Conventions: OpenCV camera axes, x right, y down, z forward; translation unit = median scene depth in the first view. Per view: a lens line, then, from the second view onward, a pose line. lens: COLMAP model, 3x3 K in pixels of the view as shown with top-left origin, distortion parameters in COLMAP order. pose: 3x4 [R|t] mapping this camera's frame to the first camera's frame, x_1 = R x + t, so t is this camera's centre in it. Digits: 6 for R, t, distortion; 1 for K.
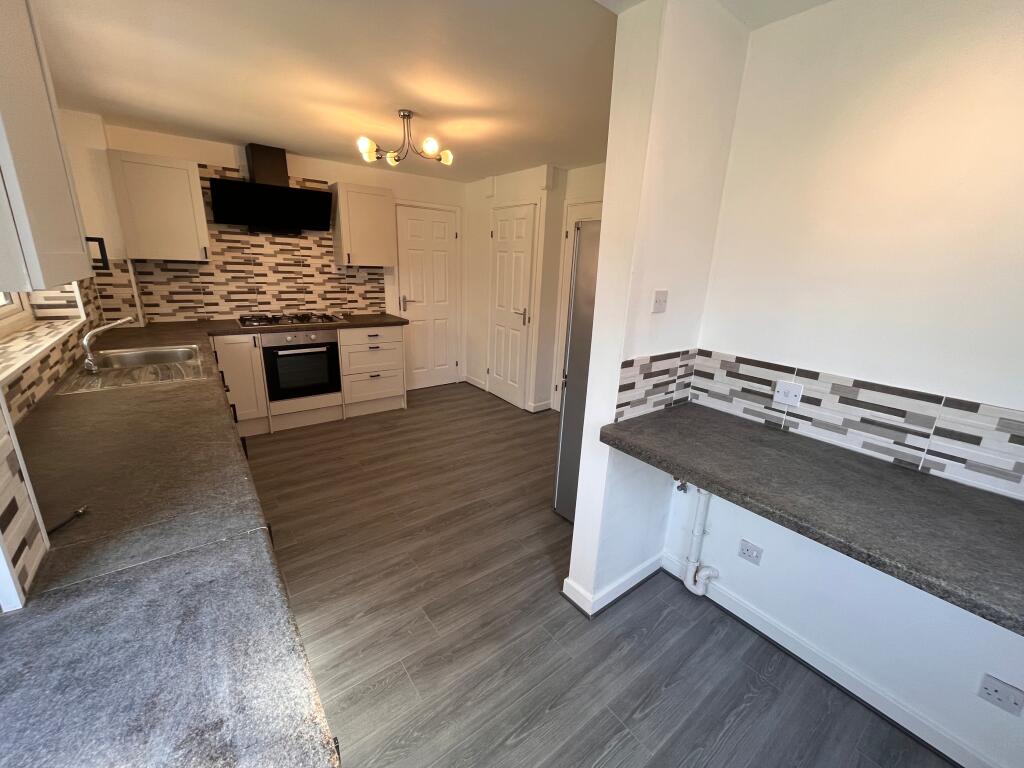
lens RADIAL K [[413.5, 0, 511.8], [0, 413.5, 386.8], [0, 0, 1]] dist [-0.002795, -0.001020]
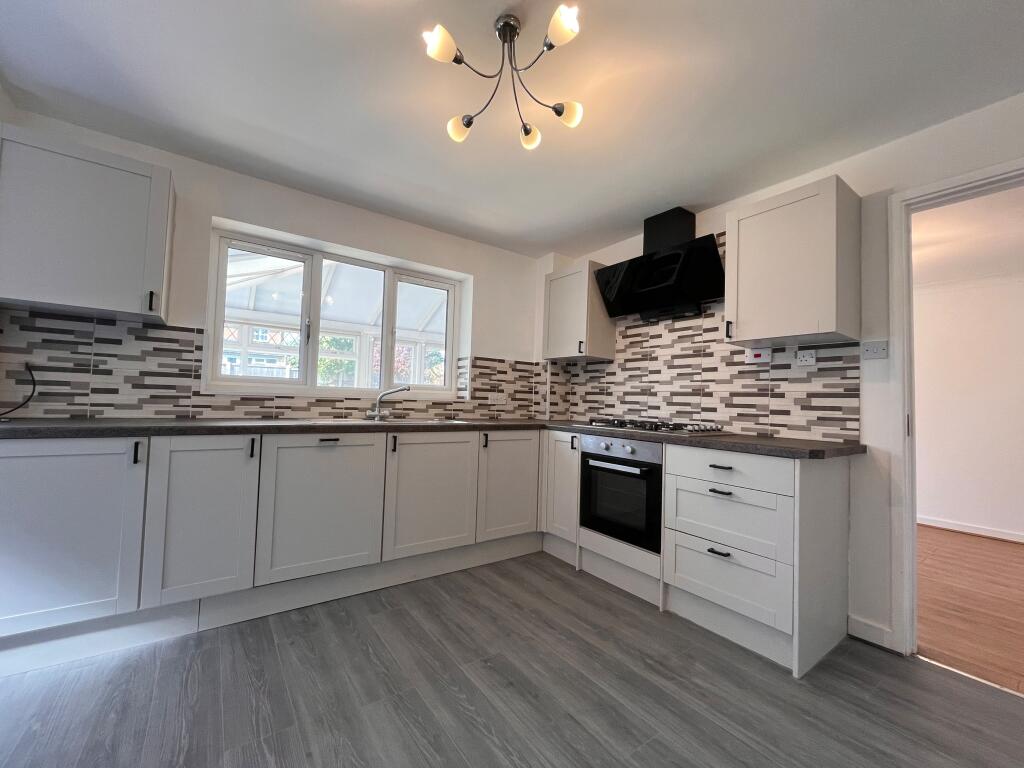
lens RADIAL K [[413.5, 0, 507.7], [0, 413.5, 386.2], [0, 0, 1]] dist [-0.002795, -0.001020]
pose [[-0.026472, -0.076066, -0.996751, 0.177212], [-0.317954, 0.945961, -0.063746, -0.108286], [0.947736, 0.315234, -0.049227, 0.792394]]
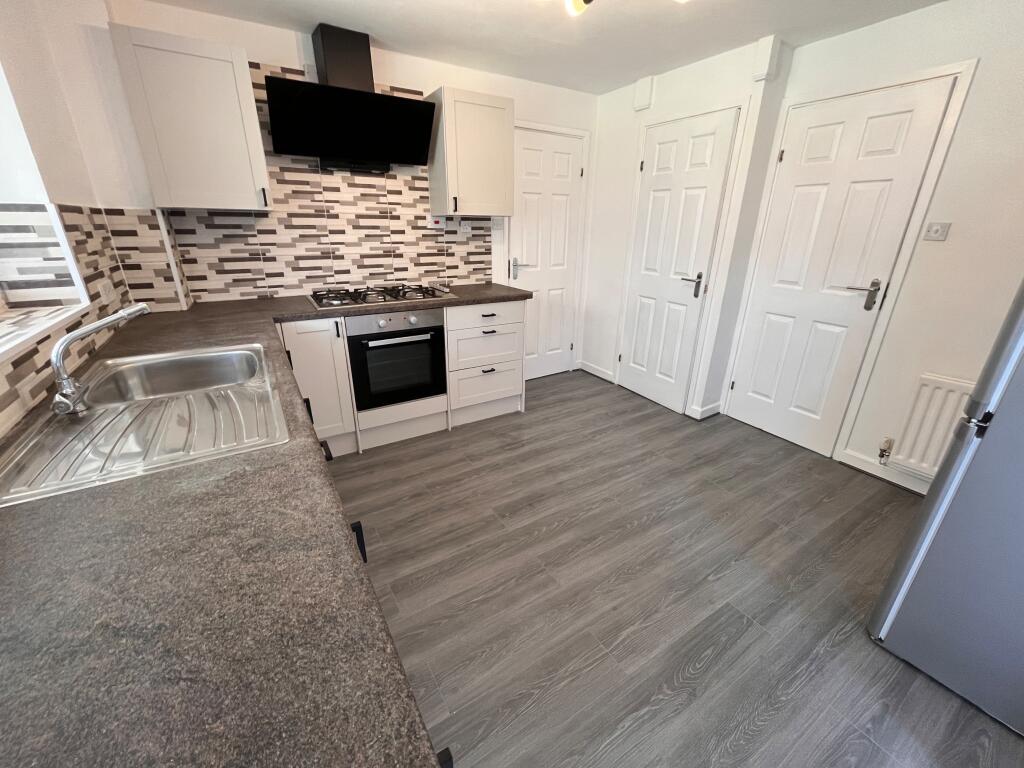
lens RADIAL K [[413.5, 0, 511.5], [0, 413.5, 386.3], [0, 0, 1]] dist [-0.002795, -0.001020]
pose [[0.994883, 0.007820, -0.100734, -0.235614], [0.000233, 0.996820, 0.079690, -0.061774], [0.101037, -0.079306, 0.991717, 0.302610]]
